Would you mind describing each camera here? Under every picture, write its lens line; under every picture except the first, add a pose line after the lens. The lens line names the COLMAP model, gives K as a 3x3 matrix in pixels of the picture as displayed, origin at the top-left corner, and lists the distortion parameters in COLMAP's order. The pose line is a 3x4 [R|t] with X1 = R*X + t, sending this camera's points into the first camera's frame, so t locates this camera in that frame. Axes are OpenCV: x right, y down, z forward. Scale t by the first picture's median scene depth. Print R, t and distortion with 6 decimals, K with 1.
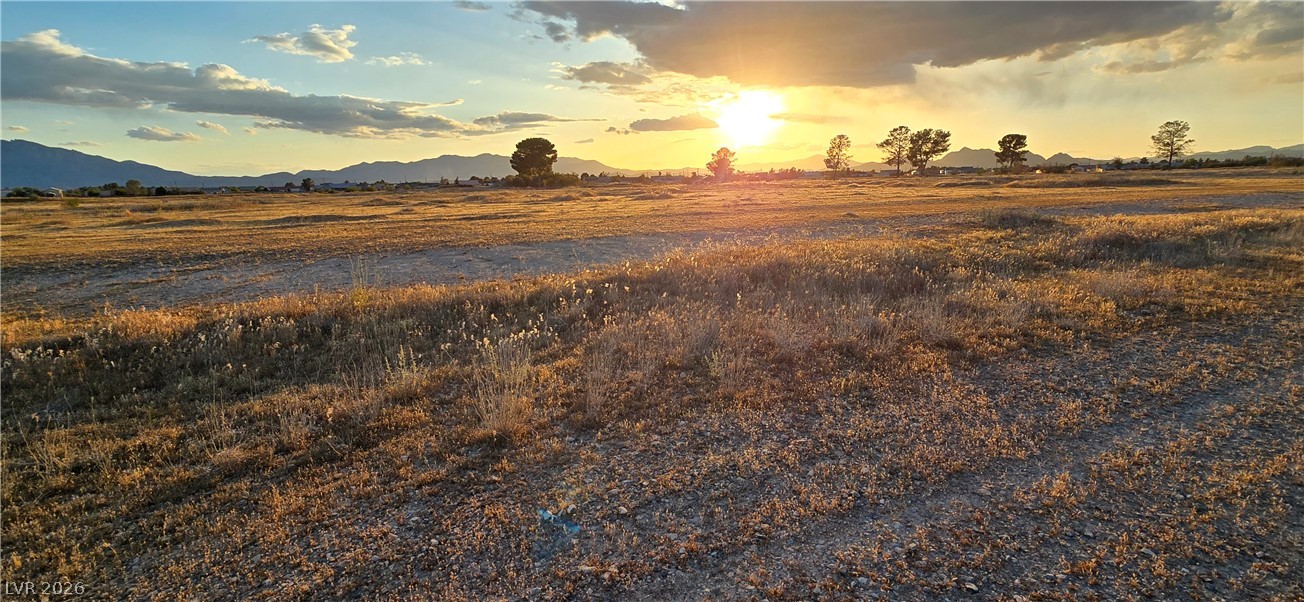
lens RADIAL K [[633.8, 0, 662.3], [0, 633.8, 304.9], [0, 0, 1]] dist [-0.006101, 0.001643]
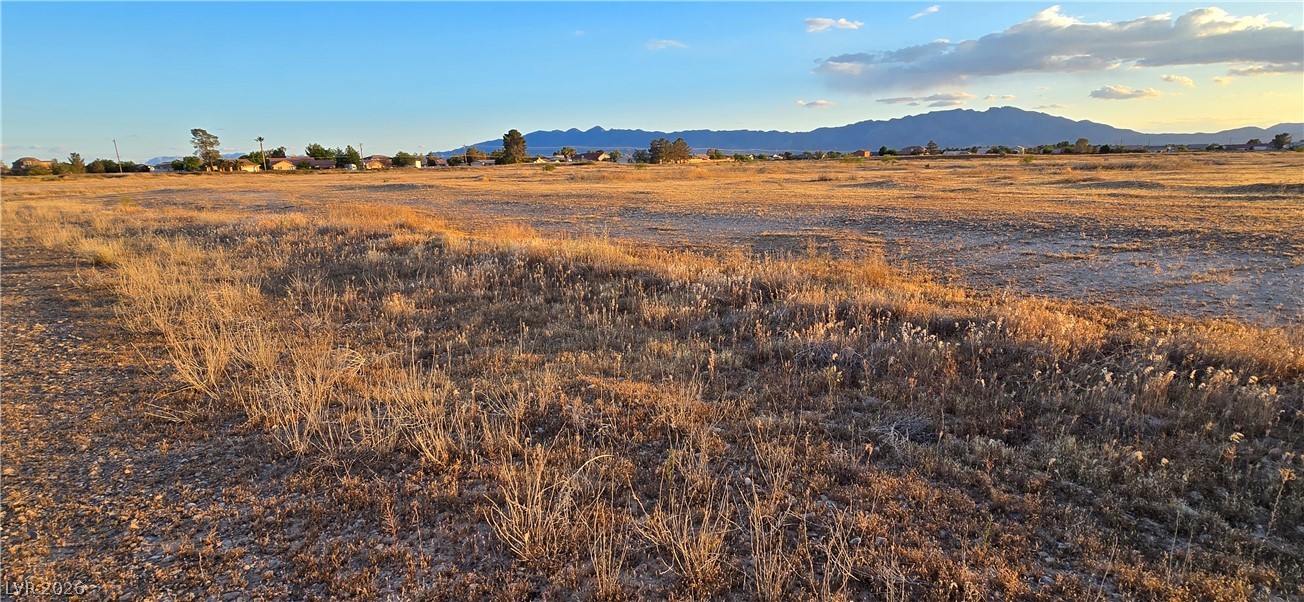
lens RADIAL K [[633.8, 0, 662.1], [0, 633.8, 300.4], [0, 0, 1]] dist [-0.006101, 0.001643]
pose [[0.304650, 0.221343, -0.926389, -0.151752], [-0.168595, 0.969796, 0.176270, -0.032724], [0.937424, 0.102484, 0.332766, 0.186130]]
